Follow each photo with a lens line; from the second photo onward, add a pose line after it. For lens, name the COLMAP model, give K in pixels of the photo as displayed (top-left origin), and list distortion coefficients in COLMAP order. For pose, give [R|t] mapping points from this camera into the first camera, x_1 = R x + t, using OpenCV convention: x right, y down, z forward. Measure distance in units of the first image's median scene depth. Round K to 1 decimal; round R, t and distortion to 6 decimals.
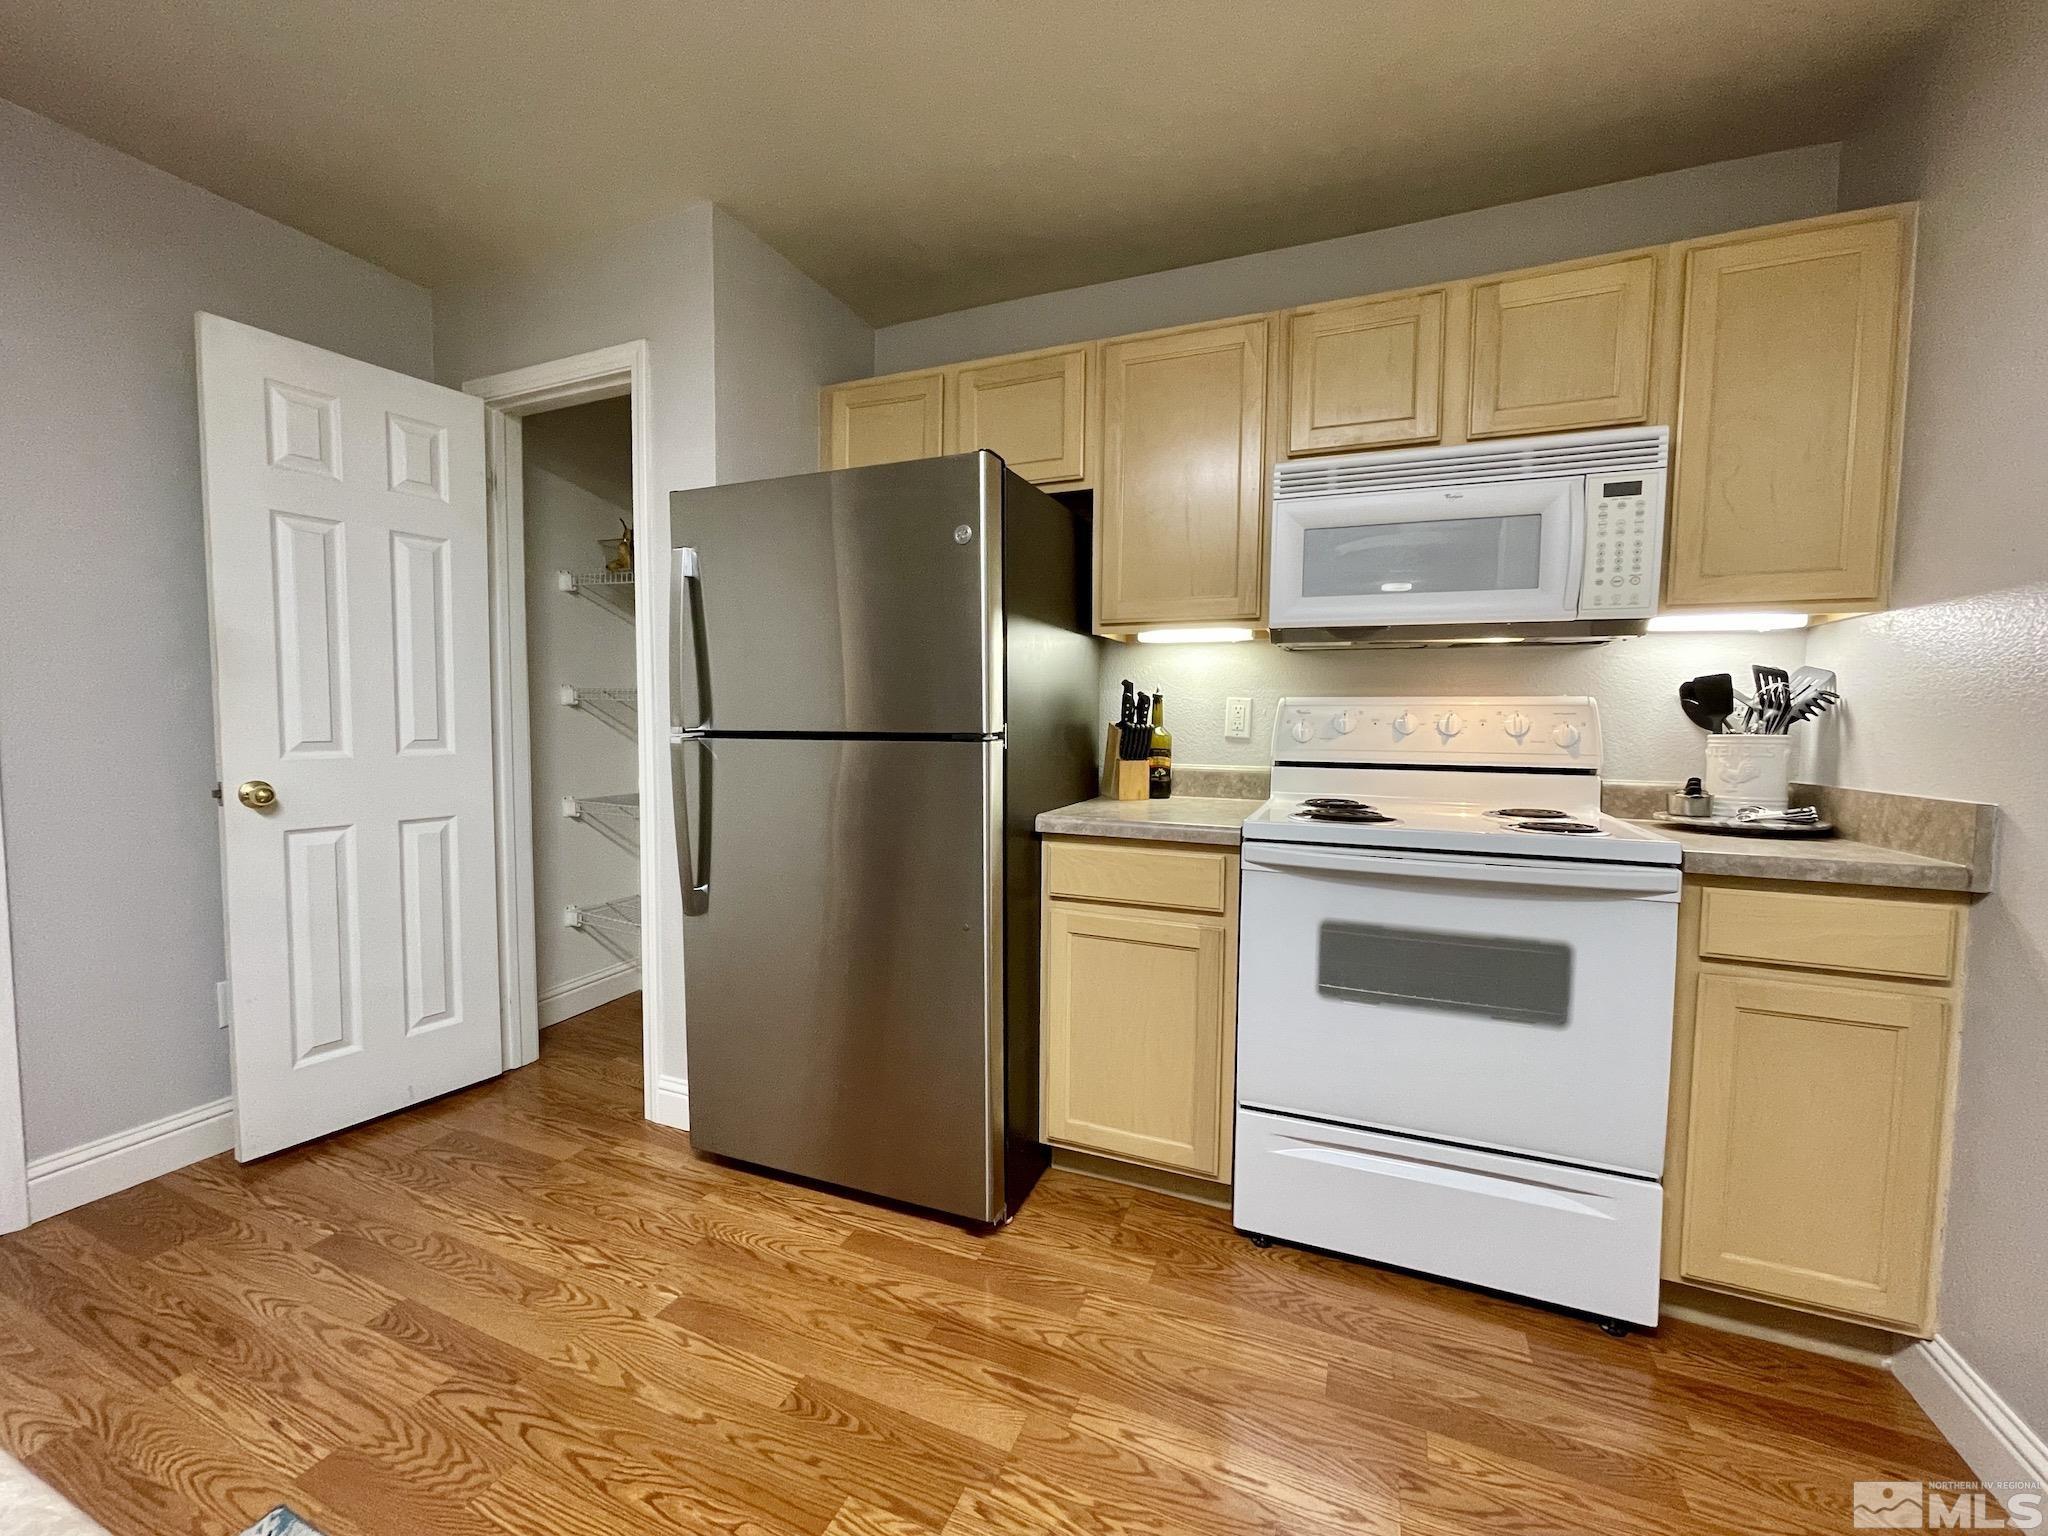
lens RADIAL K [[834.4, 0, 1017.0], [0, 834.4, 772.2], [0, 0, 1]] dist [-0.000178, -0.000089]
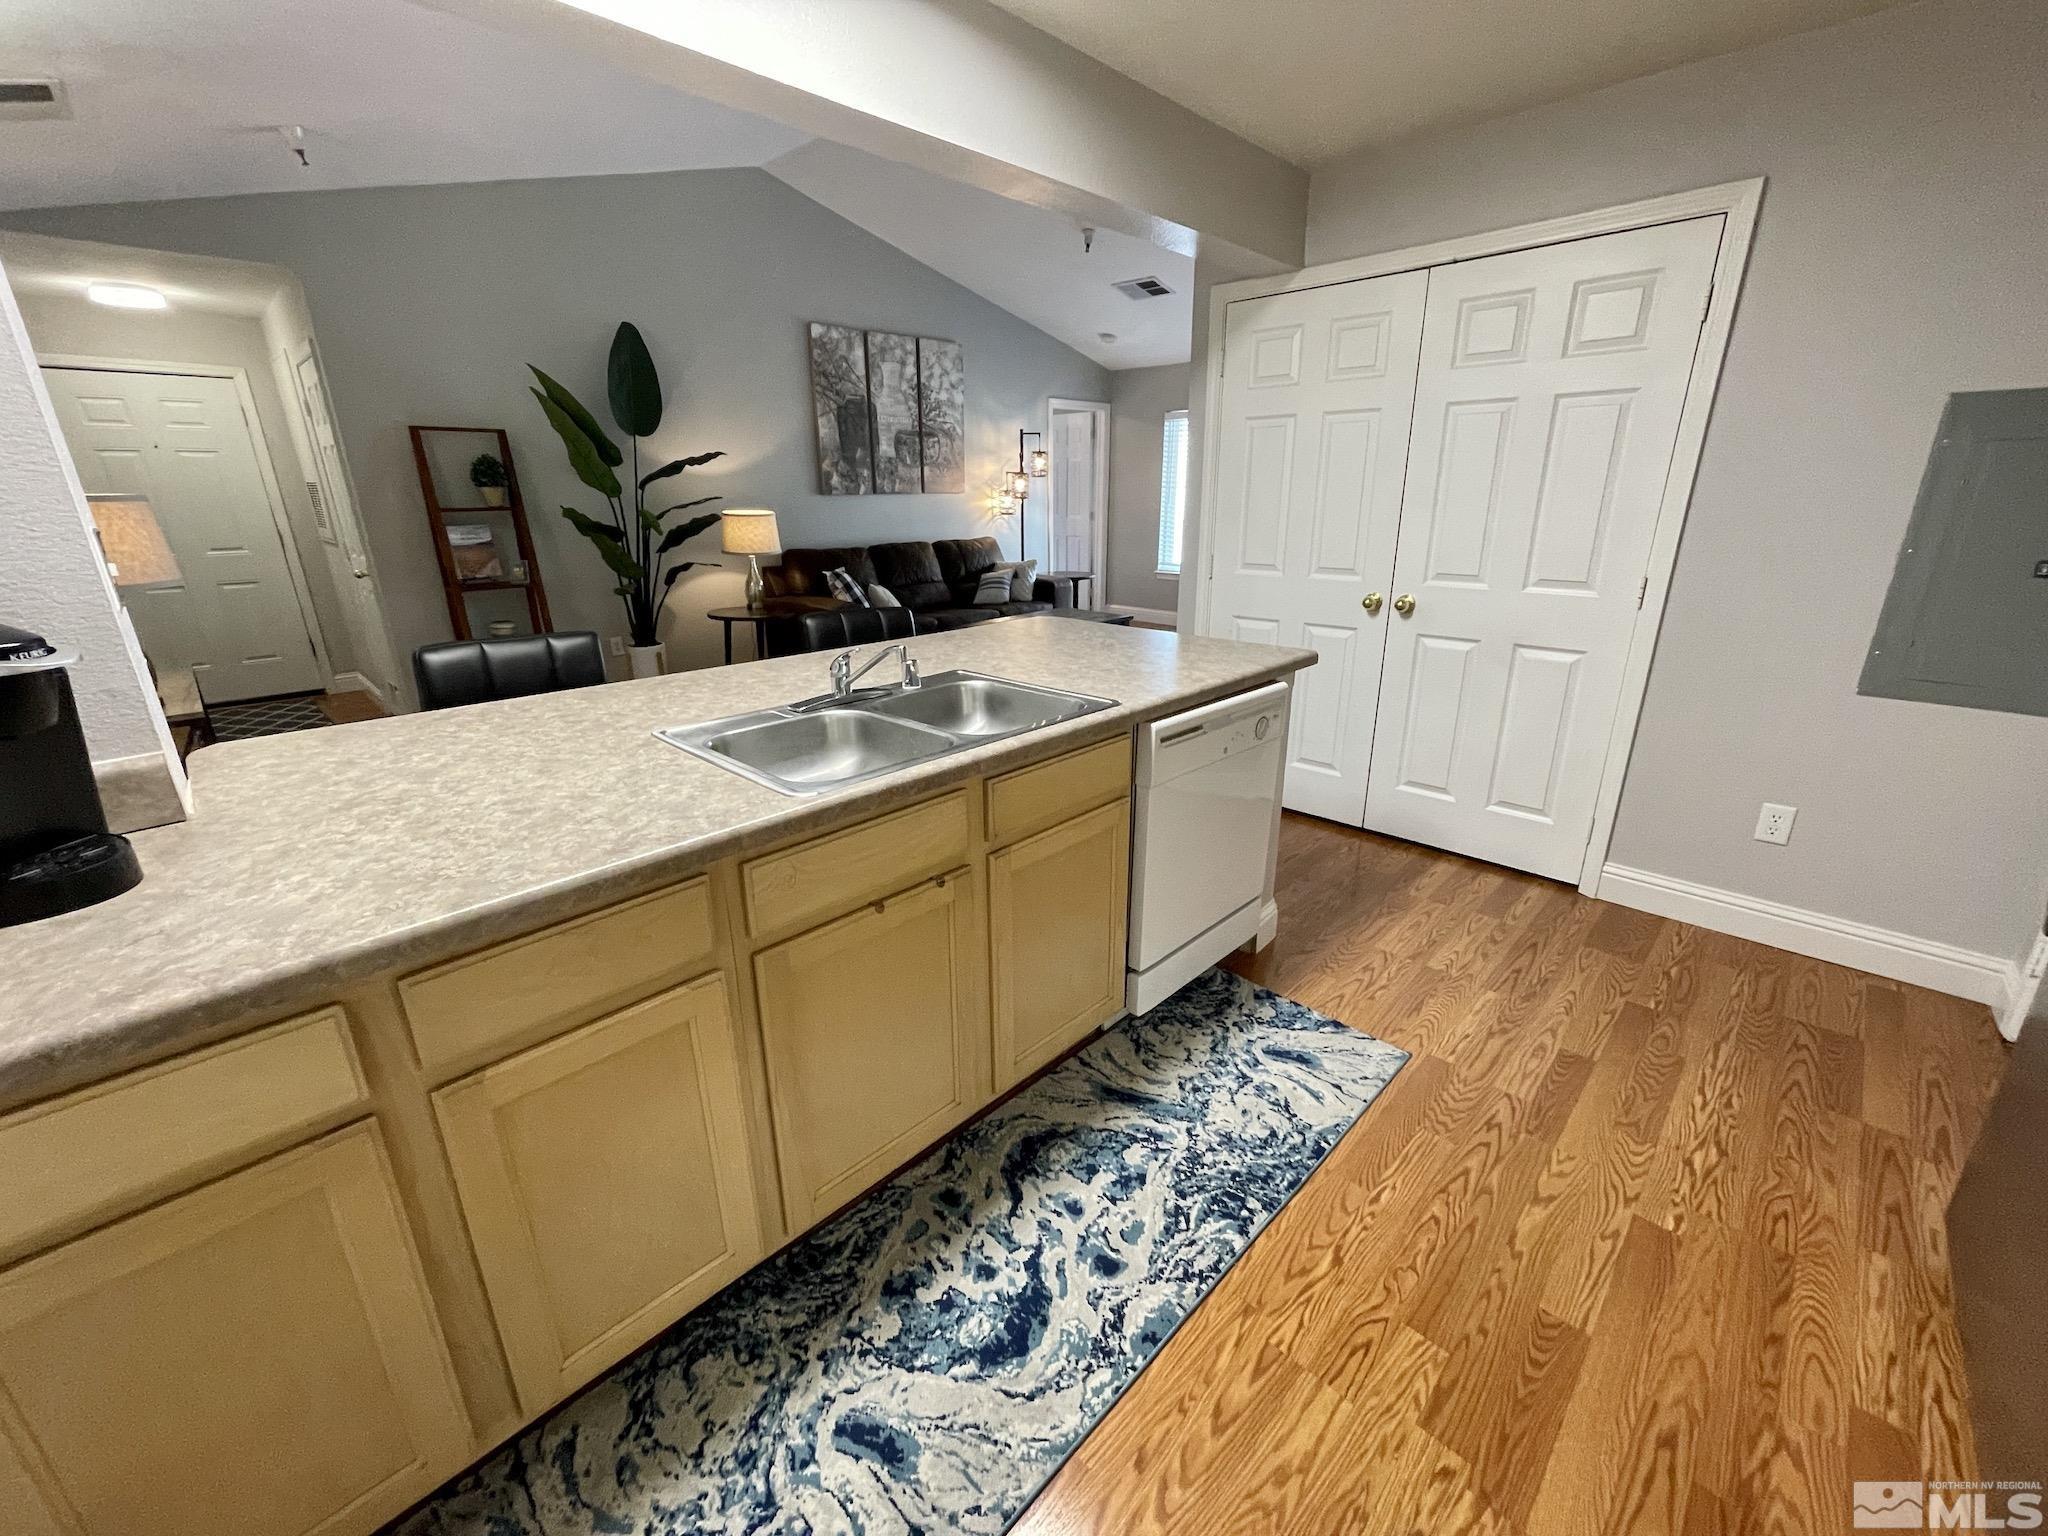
lens RADIAL K [[834.4, 0, 1024.8], [0, 834.4, 764.1], [0, 0, 1]] dist [-0.000178, -0.000089]
pose [[-0.375741, 0.288316, -0.880734, 0.713064], [-0.046761, 0.943264, 0.328735, -0.217452], [0.925544, 0.164703, -0.340941, 0.650121]]
